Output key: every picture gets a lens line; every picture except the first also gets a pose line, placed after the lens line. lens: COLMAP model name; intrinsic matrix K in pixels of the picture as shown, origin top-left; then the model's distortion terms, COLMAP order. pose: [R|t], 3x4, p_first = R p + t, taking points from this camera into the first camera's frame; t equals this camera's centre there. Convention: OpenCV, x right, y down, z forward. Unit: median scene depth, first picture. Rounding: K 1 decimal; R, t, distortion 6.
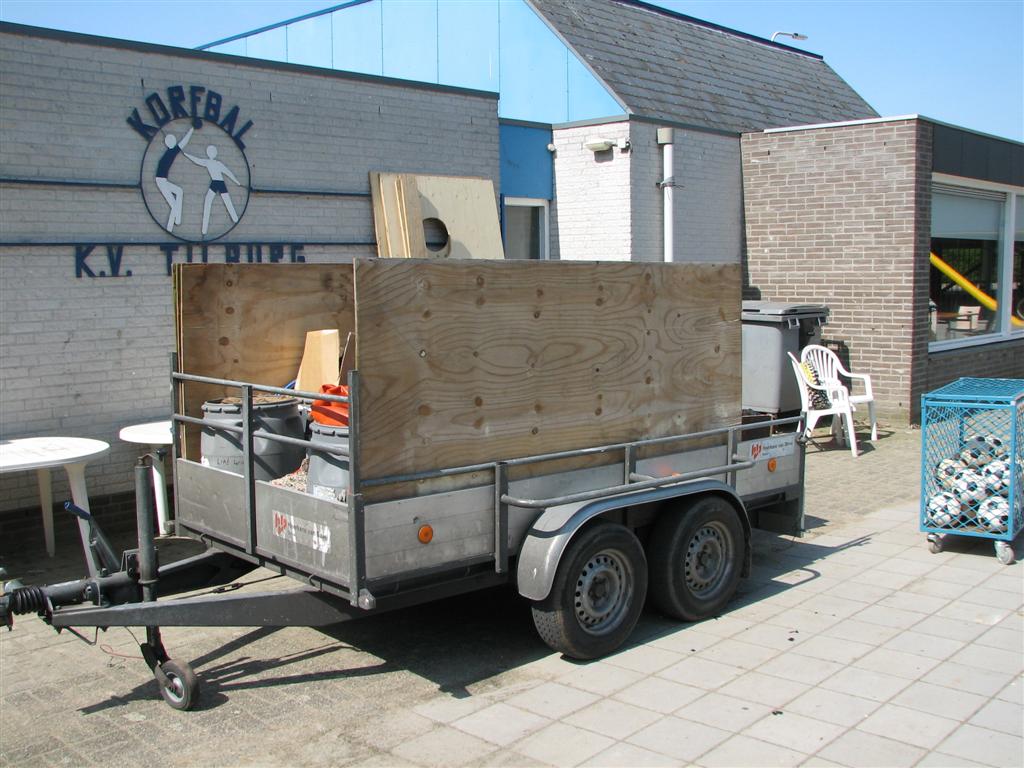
lens RADIAL K [[1077.1, 0, 511.8], [0, 1077.1, 385.3], [0, 0, 1]] dist [-0.142256, 0.000000]
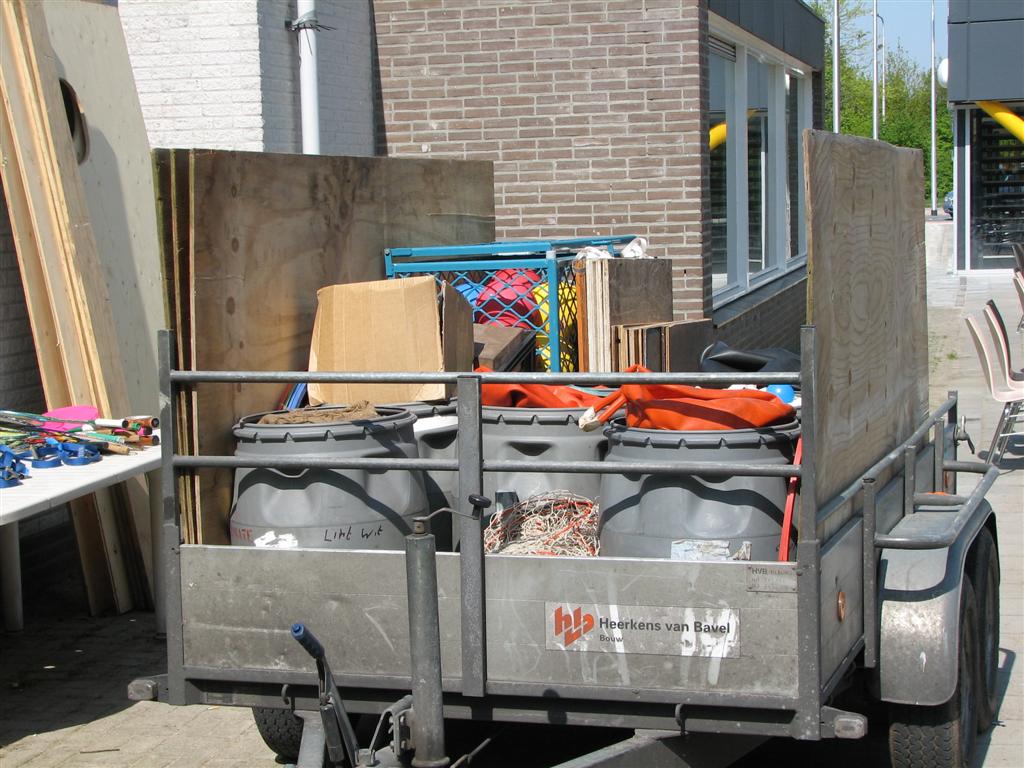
lens RADIAL K [[2084.4, 0, 512.1], [0, 2084.4, 381.6], [0, 0, 1]] dist [0.036052, 0.000000]
pose [[0.870962, -0.058195, 0.487892, -0.281737], [0.068943, 0.997612, -0.004082, 0.003373], [-0.486489, 0.037192, 0.872895, 0.033668]]
